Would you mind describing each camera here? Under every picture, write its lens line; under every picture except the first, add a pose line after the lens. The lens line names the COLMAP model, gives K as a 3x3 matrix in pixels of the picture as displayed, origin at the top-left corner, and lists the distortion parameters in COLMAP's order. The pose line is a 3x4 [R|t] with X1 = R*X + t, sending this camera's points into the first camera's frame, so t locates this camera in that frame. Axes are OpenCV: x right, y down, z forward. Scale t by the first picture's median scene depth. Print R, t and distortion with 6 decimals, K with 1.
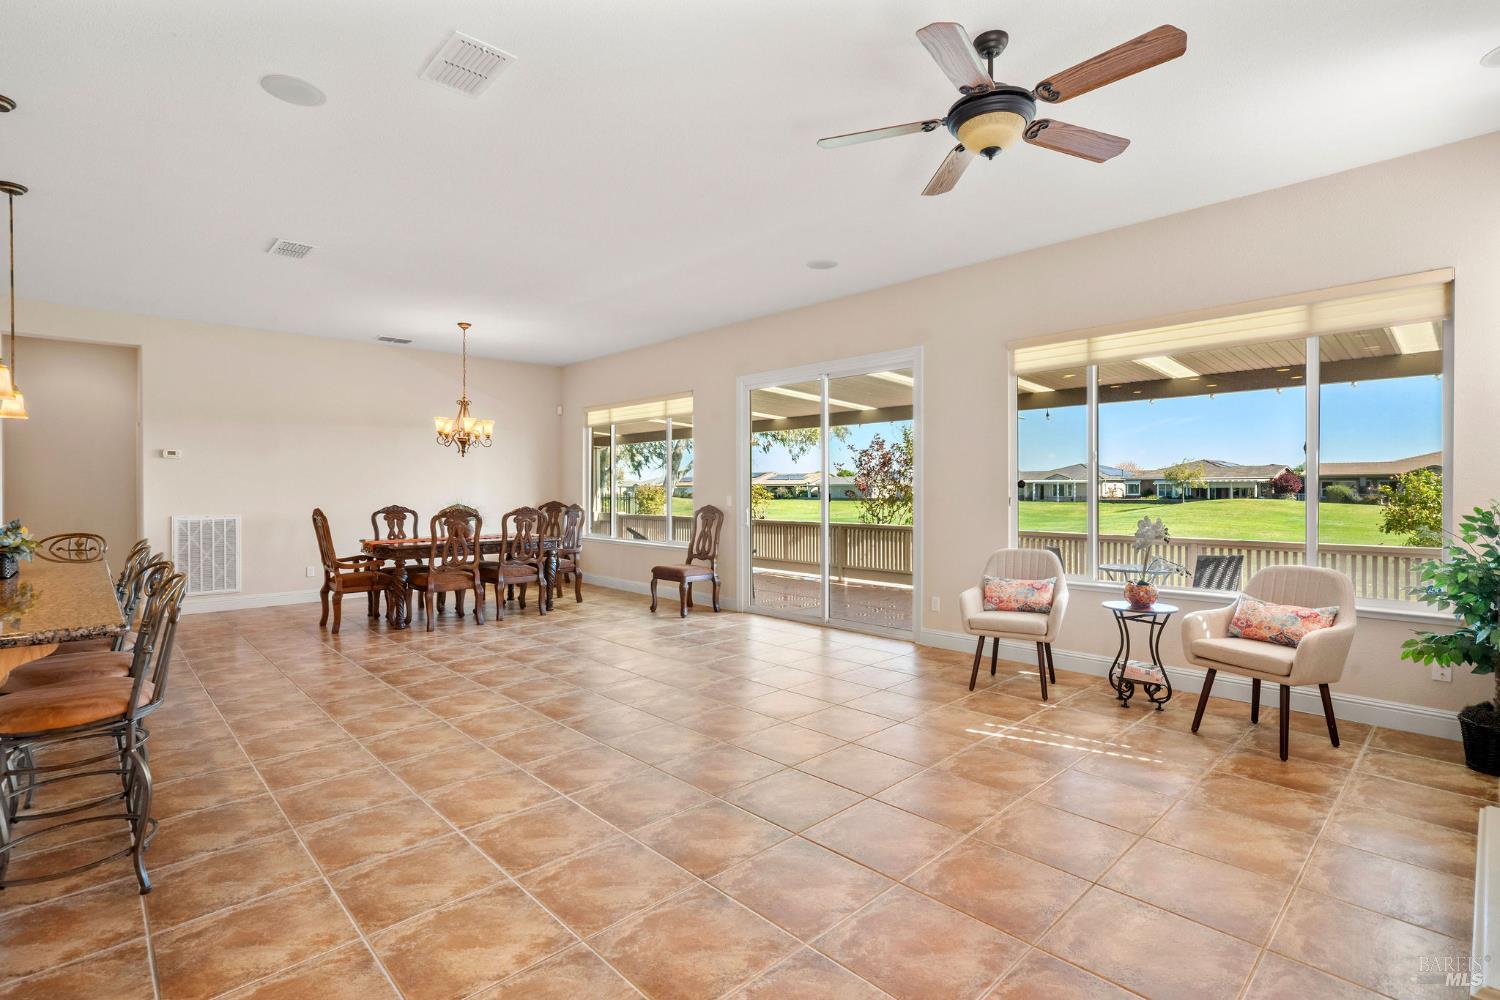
lens RADIAL K [[691.5, 0, 736.5], [0, 691.5, 514.2], [0, 0, 1]] dist [-0.000081, 0.001213]
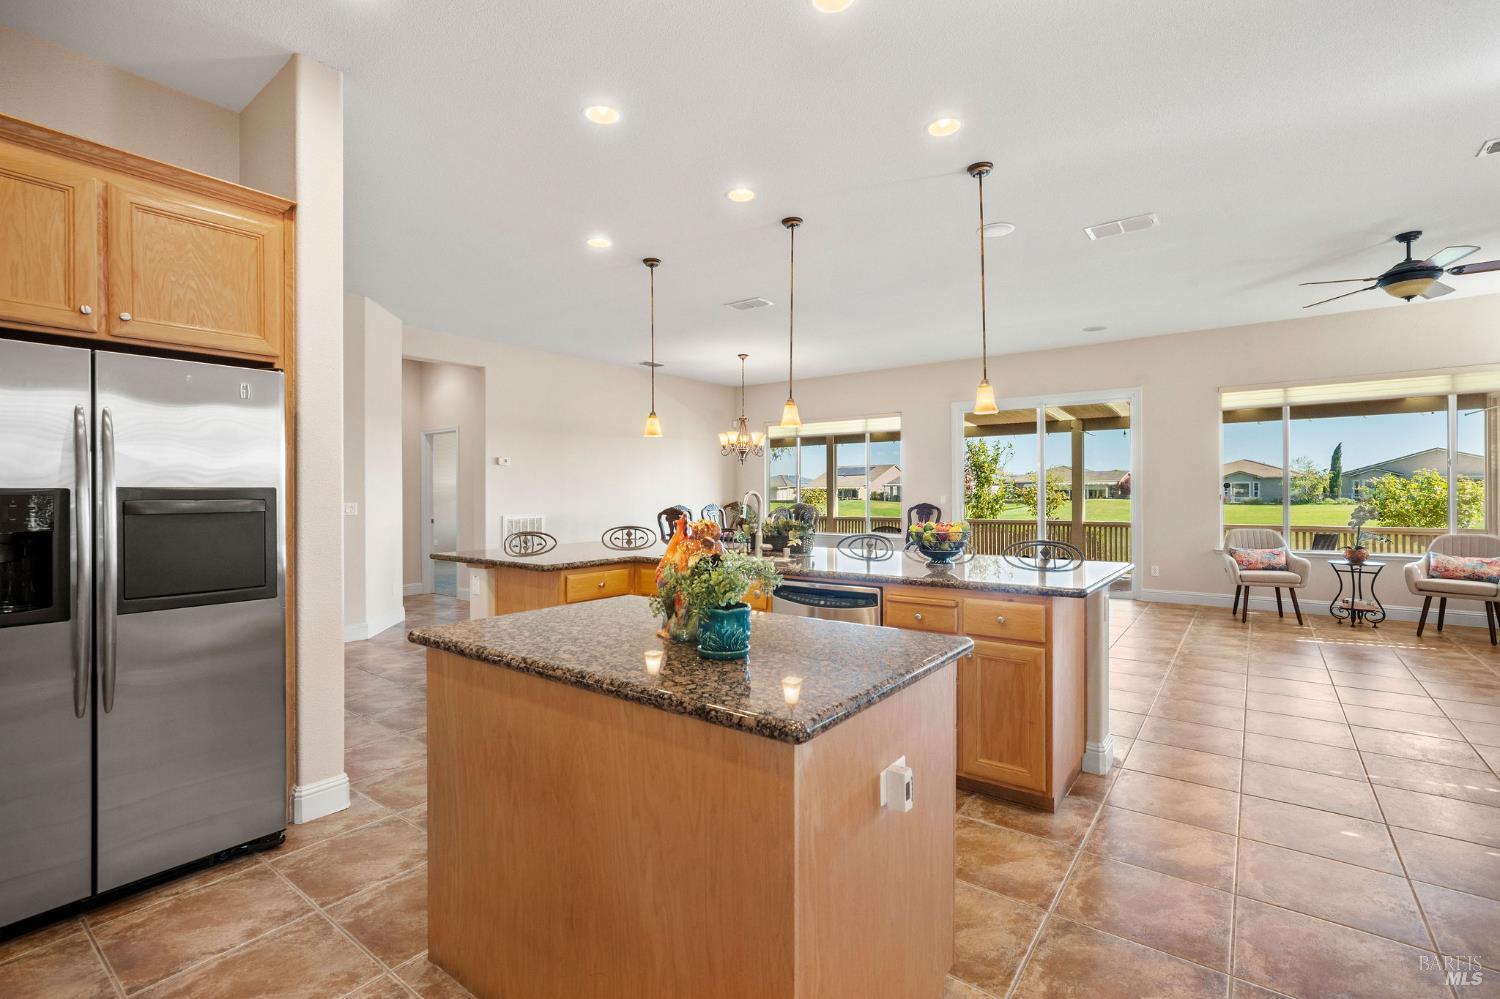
lens RADIAL K [[691.5, 0, 732.0], [0, 691.5, 492.4], [0, 0, 1]] dist [-0.000081, 0.001213]
pose [[0.984828, -0.005418, 0.173449, -0.649405], [0.011953, 0.999257, -0.036653, 0.009556], [-0.173121, 0.038170, 0.984161, -0.180741]]
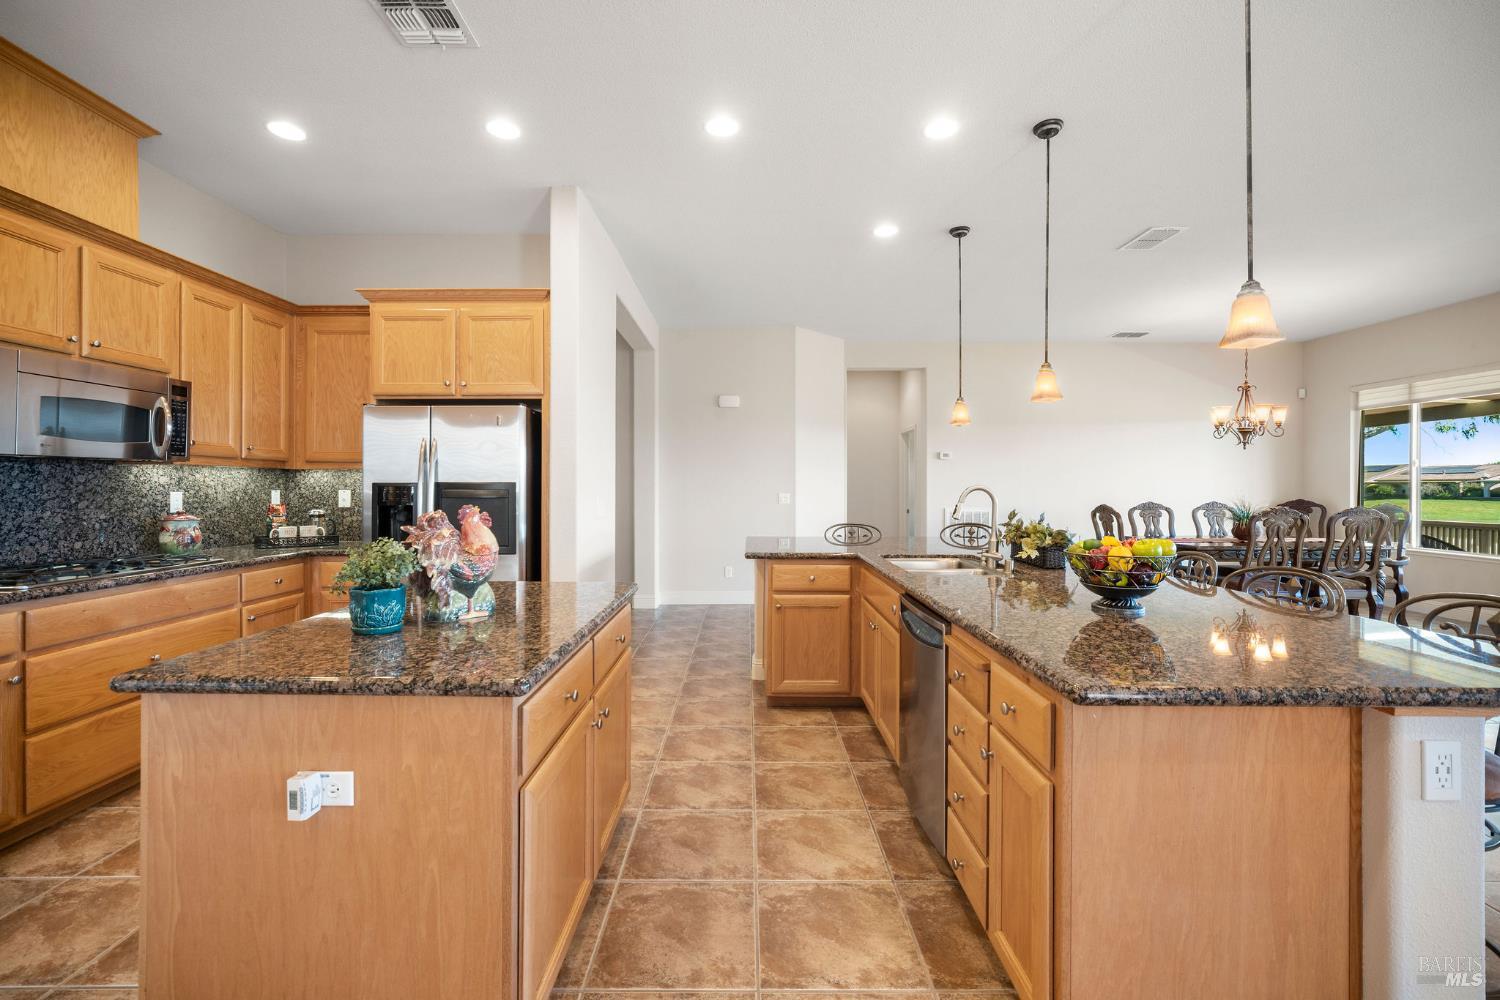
lens RADIAL K [[622.2, 0, 750.2], [0, 622.2, 486.6], [0, 0, 1]] dist [-0.015937, 0.002829]
pose [[0.734997, -0.002442, -0.678066, -0.341046], [-0.022794, 0.999339, -0.028307, 0.003321], [0.677687, 0.036262, 0.734456, -0.012356]]
